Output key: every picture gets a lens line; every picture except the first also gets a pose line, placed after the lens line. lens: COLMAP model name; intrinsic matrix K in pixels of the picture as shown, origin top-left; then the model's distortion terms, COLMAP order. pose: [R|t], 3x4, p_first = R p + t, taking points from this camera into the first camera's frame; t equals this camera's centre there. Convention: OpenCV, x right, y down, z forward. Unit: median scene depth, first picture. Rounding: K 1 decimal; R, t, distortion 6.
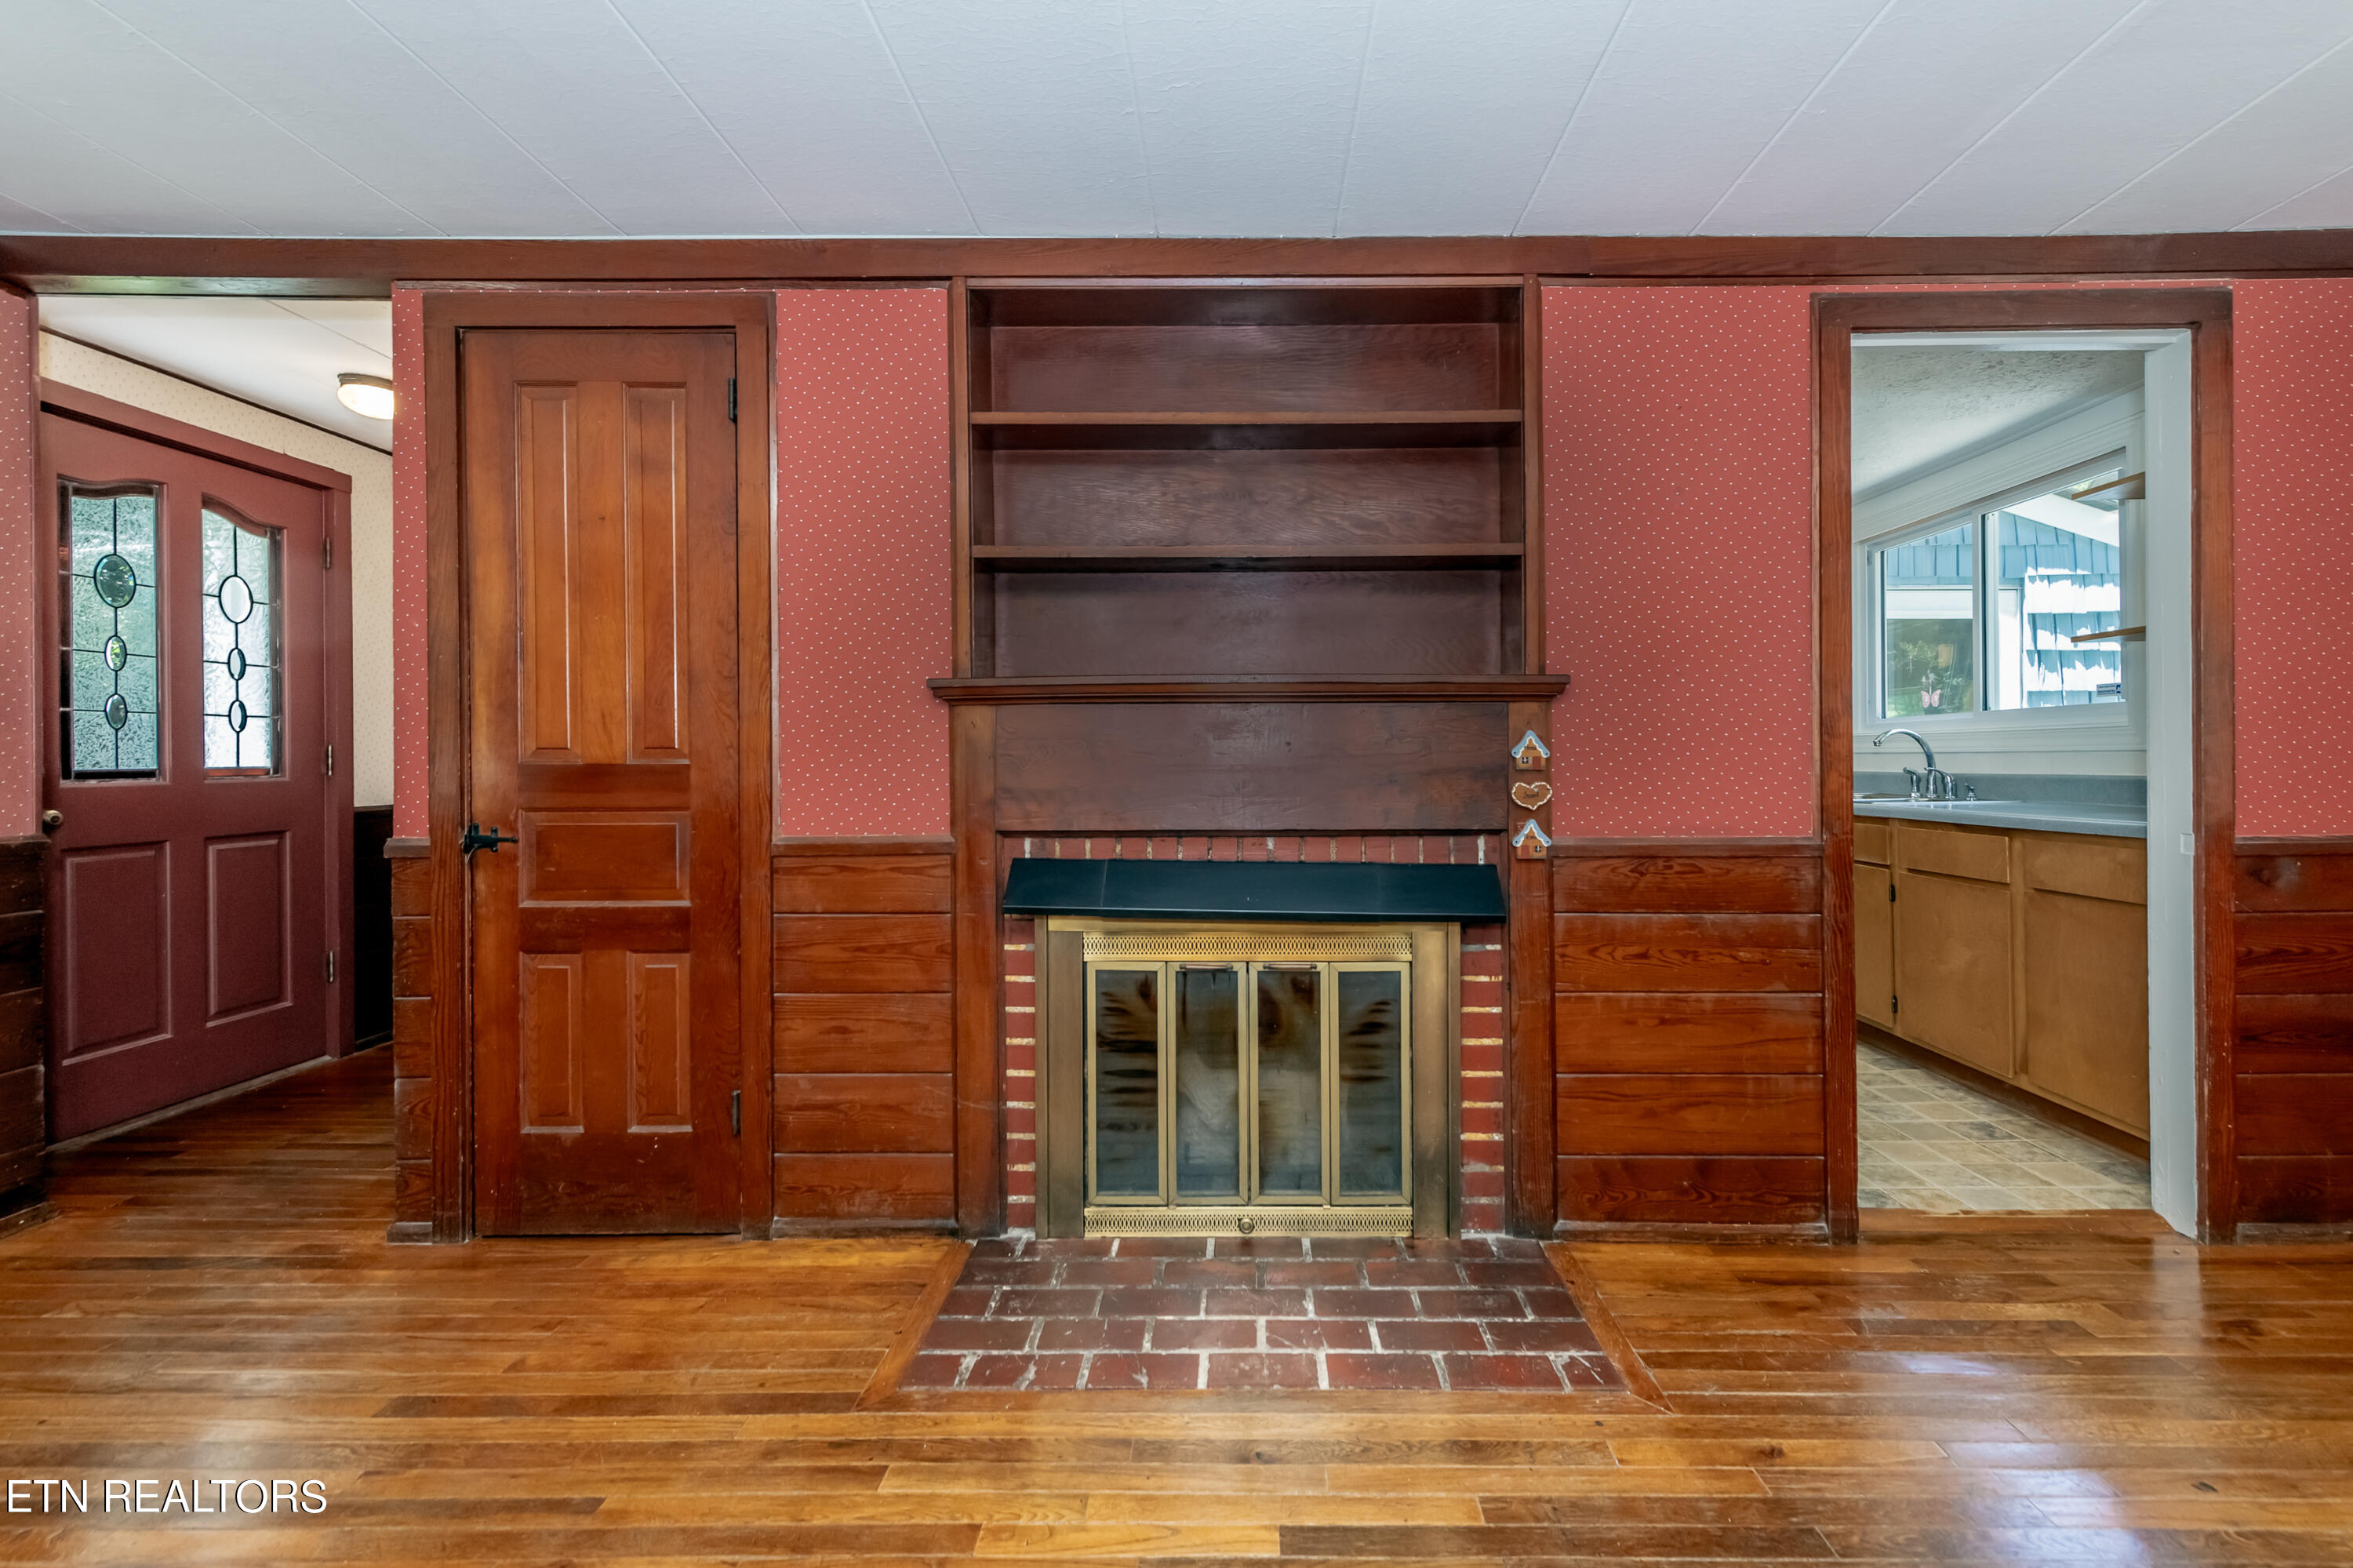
lens RADIAL K [[914.0, 0, 1241.0], [0, 914.0, 778.5], [0, 0, 1]] dist [0.009530, -0.000202]
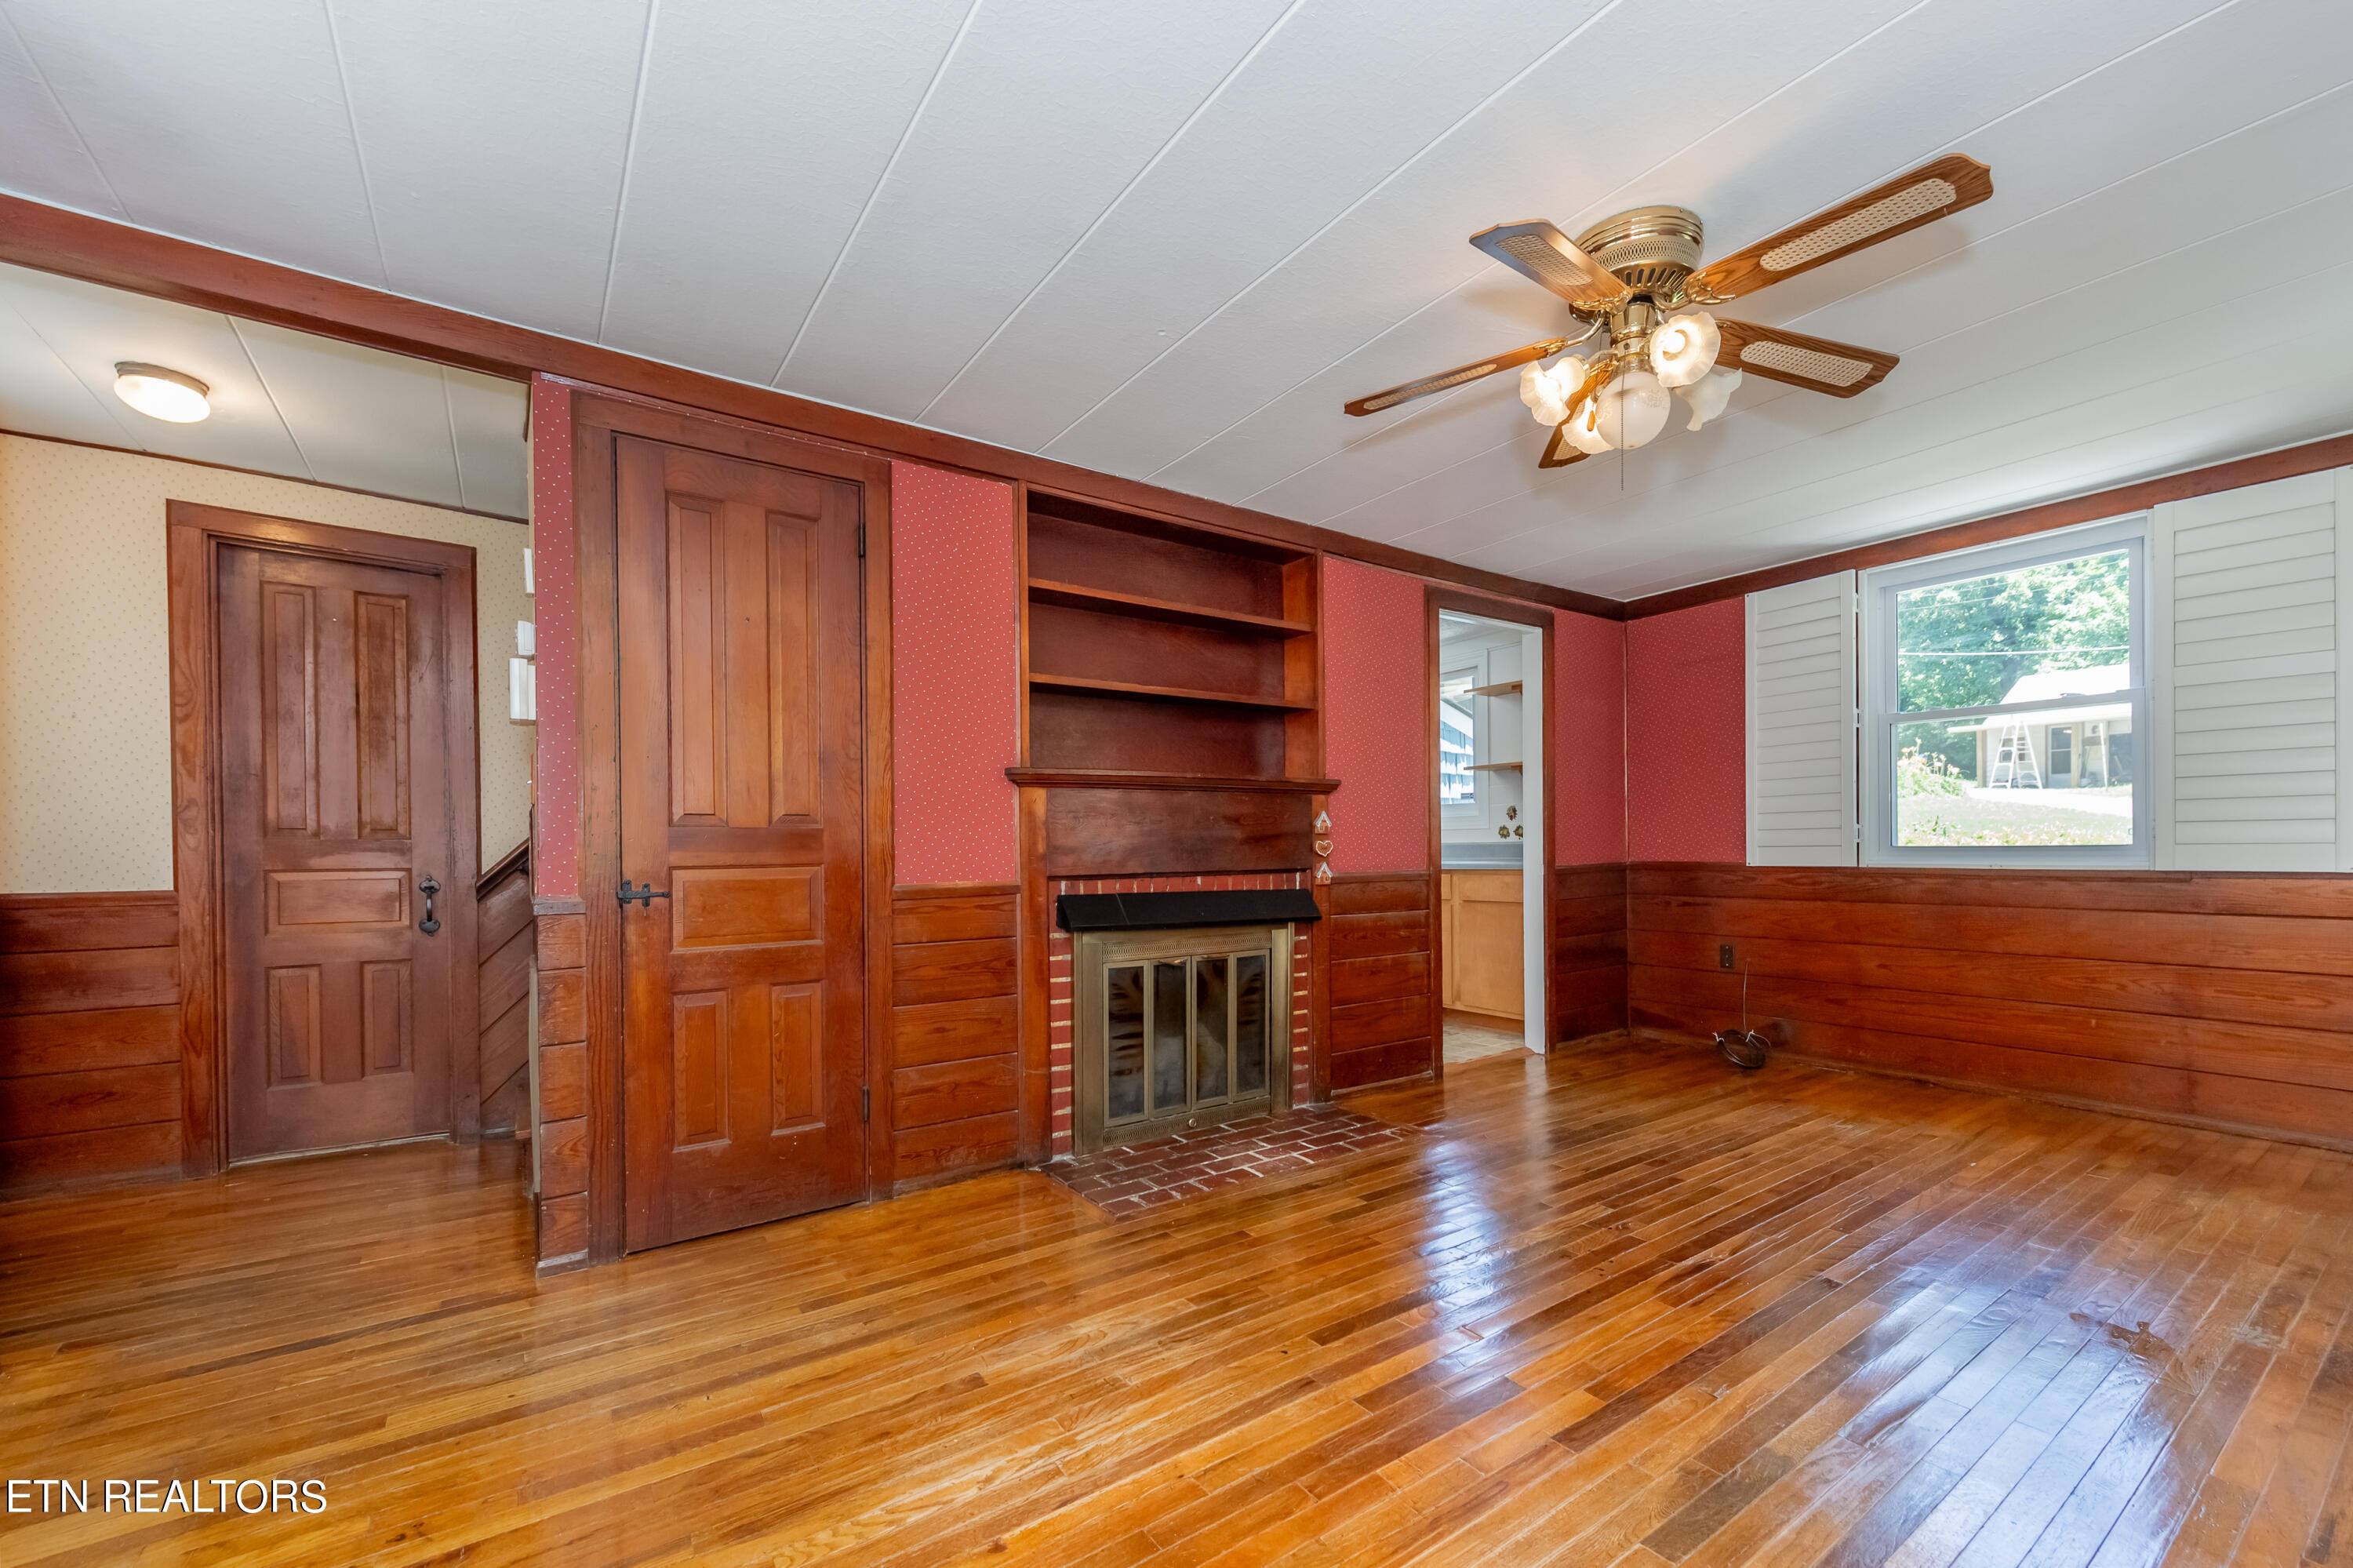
lens RADIAL K [[952.9, 0, 1257.3], [0, 952.9, 839.4], [0, 0, 1]] dist [0.013549, 0.000026]
pose [[0.789863, -0.002373, 0.613279, -0.915225], [0.003387, 0.999994, -0.000494, 0.001886], [-0.613274, 0.002467, 0.789866, -0.365584]]
